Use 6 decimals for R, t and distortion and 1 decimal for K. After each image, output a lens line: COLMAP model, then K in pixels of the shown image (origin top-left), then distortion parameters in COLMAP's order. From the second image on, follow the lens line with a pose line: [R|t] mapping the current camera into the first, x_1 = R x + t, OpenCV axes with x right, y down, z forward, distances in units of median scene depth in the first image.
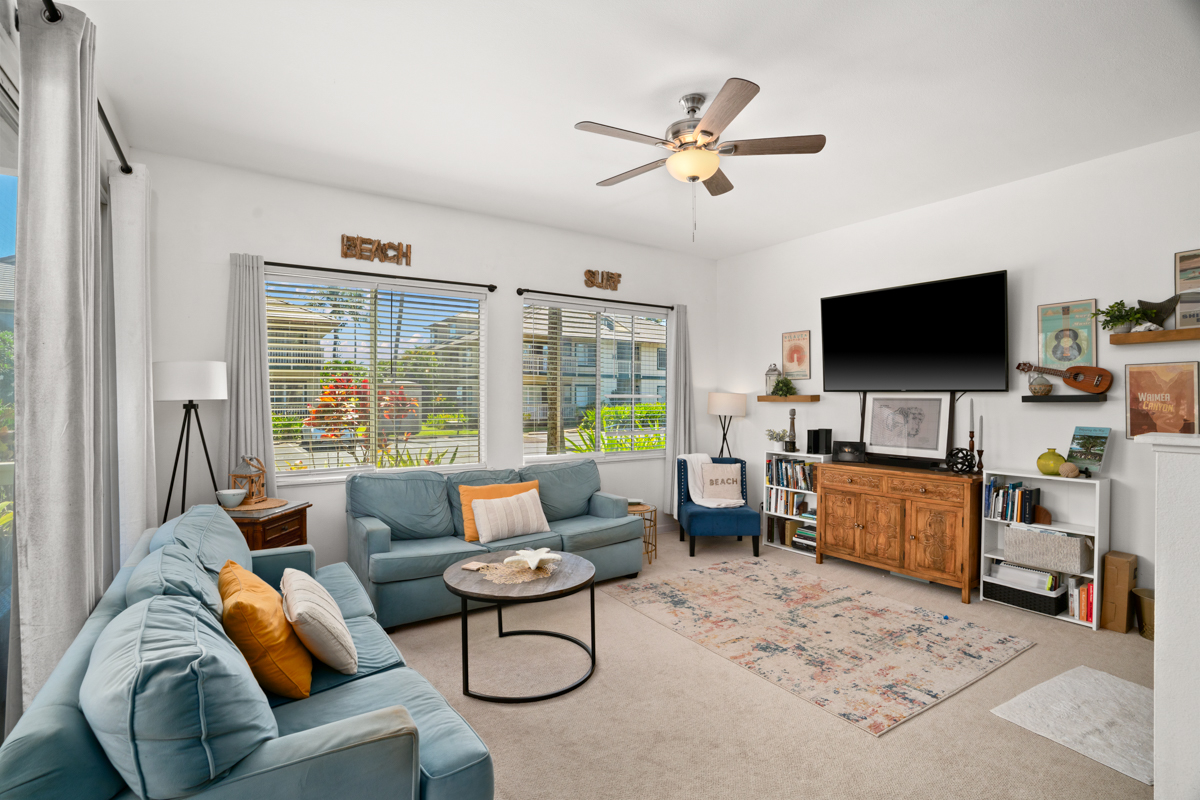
lens RADIAL K [[555.1, 0, 592.8], [0, 555.1, 400.7], [0, 0, 1]] dist [-0.073419, 0.031496]
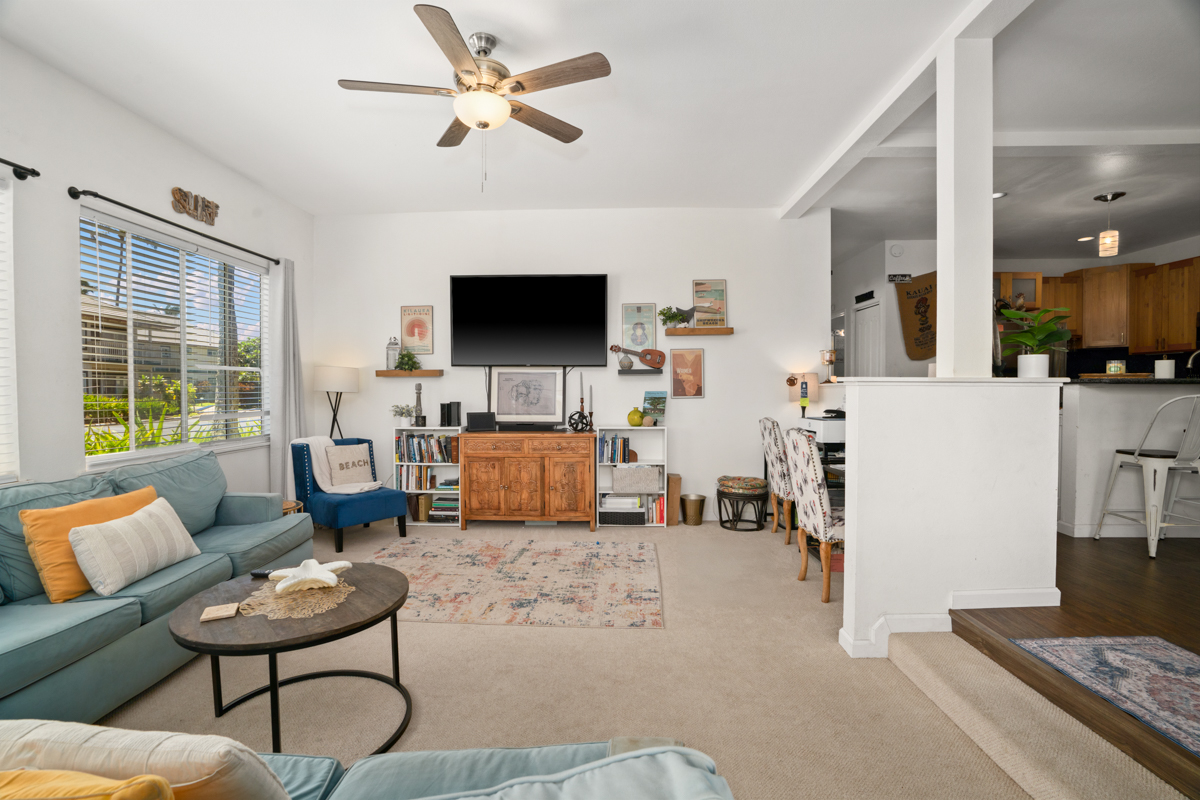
lens RADIAL K [[555.1, 0, 592.8], [0, 555.1, 400.7], [0, 0, 1]] dist [-0.073419, 0.031496]
pose [[0.588929, -0.023489, 0.807843, -0.329644], [0.007979, 0.999698, 0.023251, 0.032682], [-0.808145, -0.007247, 0.588939, 0.208531]]
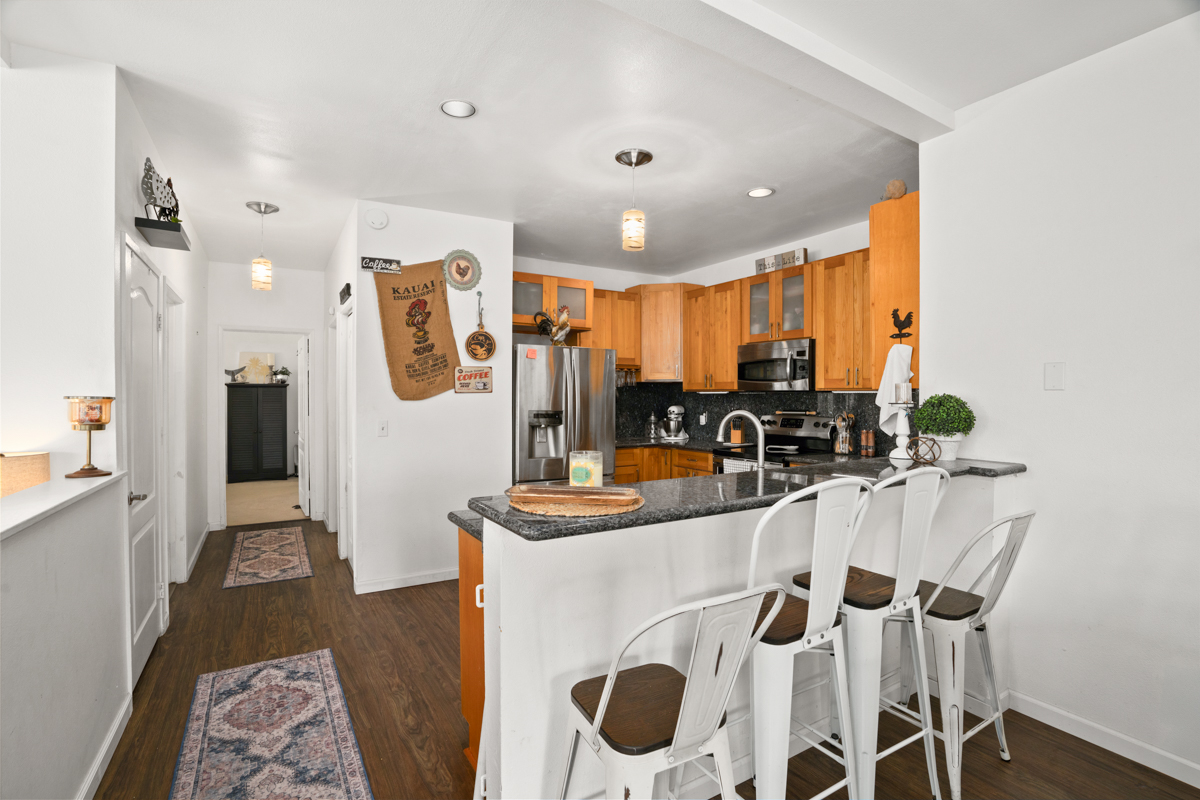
lens RADIAL K [[555.1, 0, 592.8], [0, 555.1, 400.7], [0, 0, 1]] dist [-0.073419, 0.031496]
pose [[0.054039, -0.012710, 0.998458, 0.520103], [0.001858, 0.999919, 0.012628, -0.050596], [-0.998537, 0.001173, 0.054058, -0.001432]]
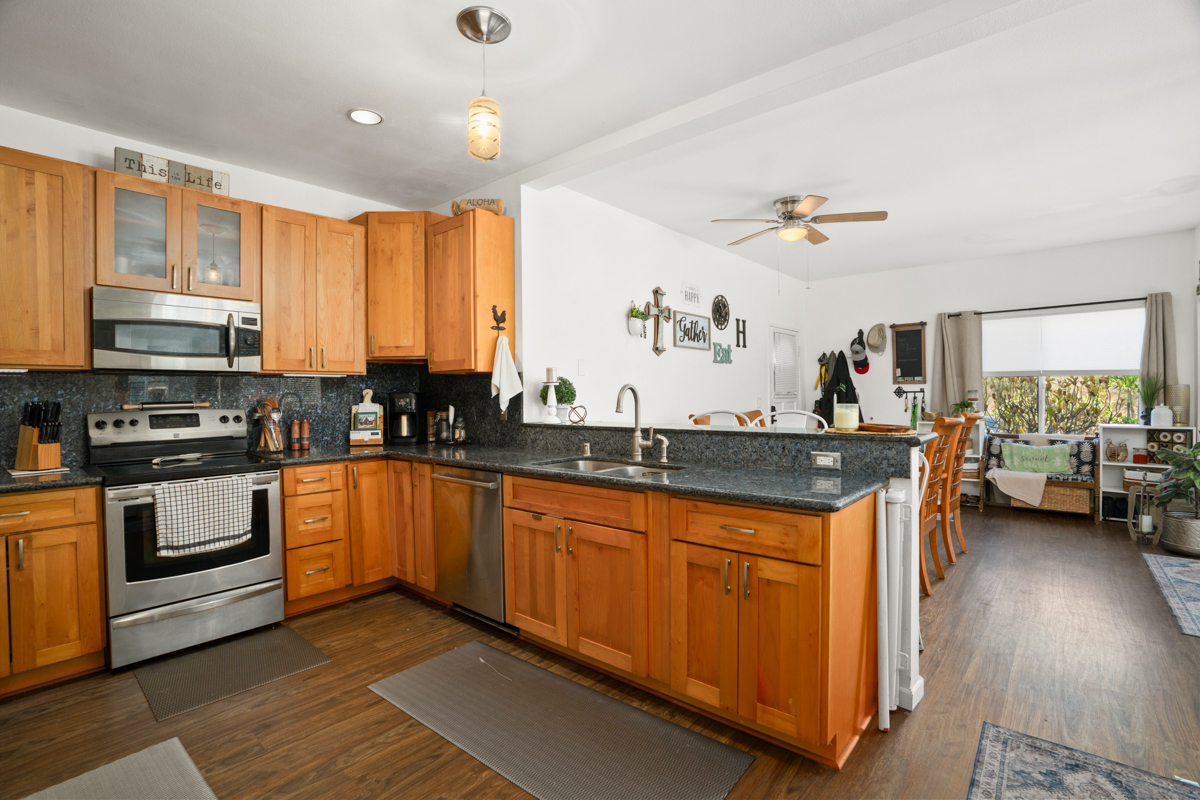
lens RADIAL K [[555.1, 0, 592.8], [0, 555.1, 400.7], [0, 0, 1]] dist [-0.073419, 0.031496]
pose [[-0.967066, 0.011096, -0.254283, 1.328479], [0.008468, 0.999899, 0.011428, -0.019726], [0.254384, 0.008899, -0.967062, 0.523097]]
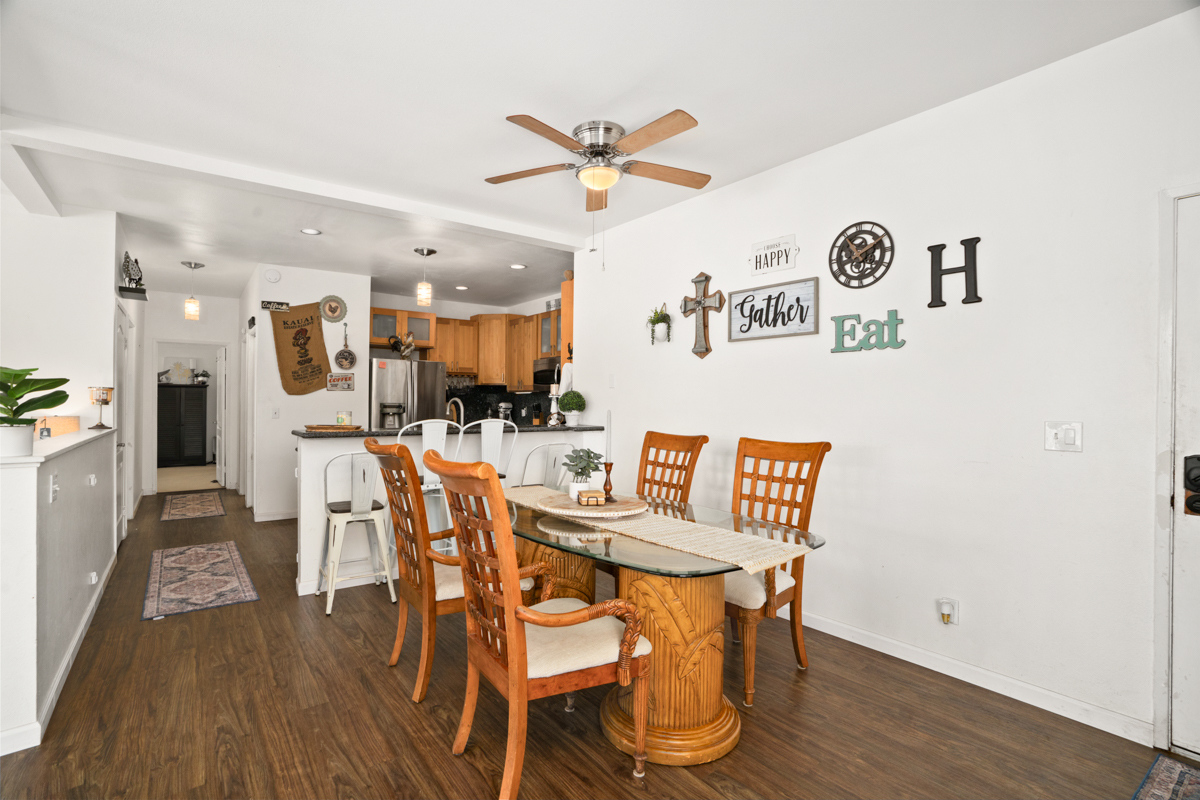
lens RADIAL K [[559.9, 0, 587.6], [0, 559.9, 399.4], [0, 0, 1]] dist [-0.066599, 0.032897]
pose [[-0.046254, 0.000538, 0.998930, -0.040684], [-0.004543, 0.999989, -0.000749, -0.029886], [-0.998919, -0.004573, -0.046251, -0.344168]]
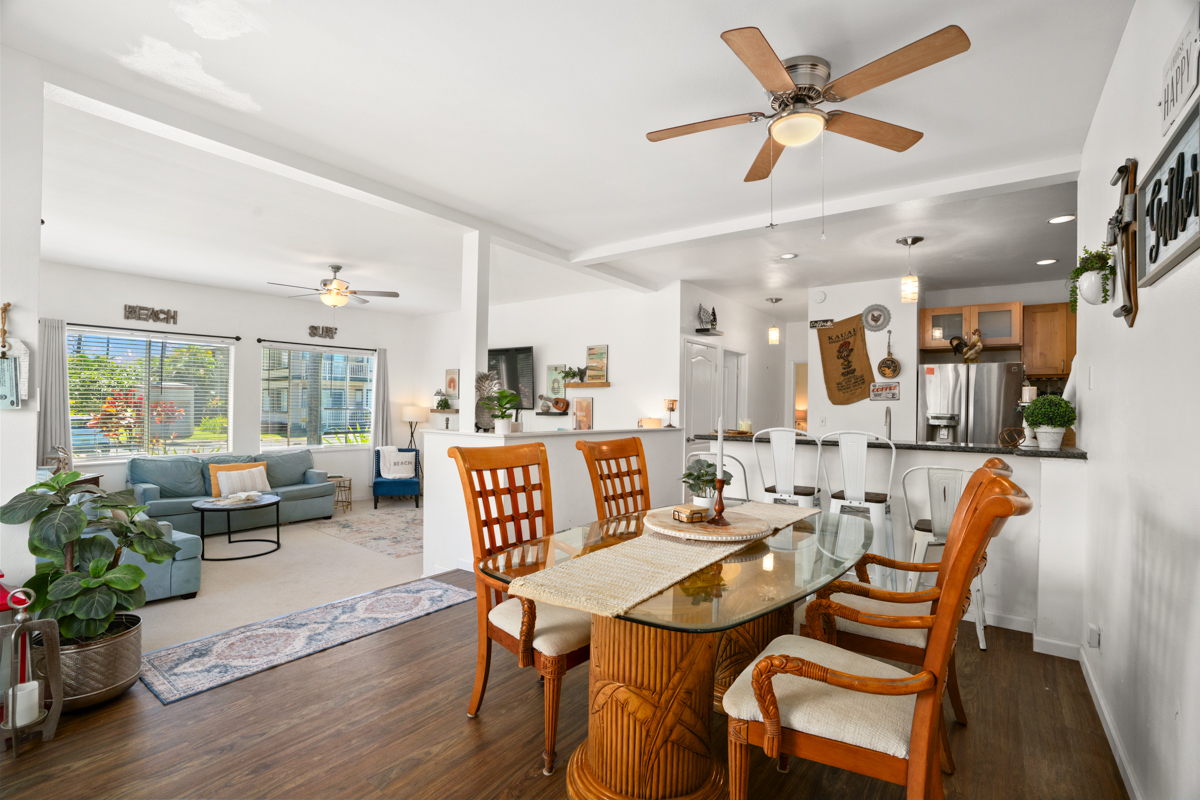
lens RADIAL K [[555.1, 0, 592.8], [0, 555.1, 400.7], [0, 0, 1]] dist [-0.073419, 0.031496]
pose [[0.945056, 0.013178, 0.326643, 0.305182], [-0.010223, 0.999890, -0.010763, -0.027488], [-0.326748, 0.006832, 0.945087, -0.868684]]
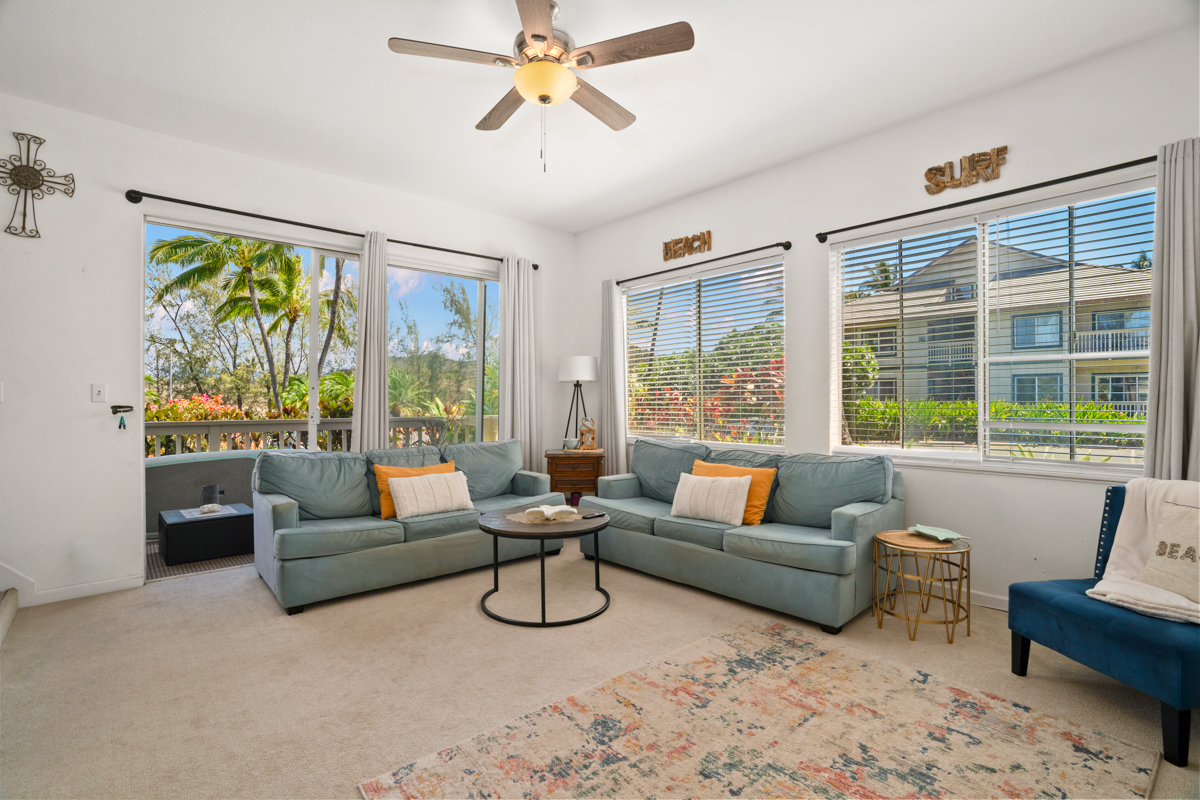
lens RADIAL K [[555.1, 0, 592.8], [0, 555.1, 400.7], [0, 0, 1]] dist [-0.073419, 0.031496]
pose [[0.129778, -0.001293, -0.991542, 0.727786], [0.000057, 0.999999, -0.001297, 0.047595], [0.991543, 0.000112, 0.129778, 0.678295]]
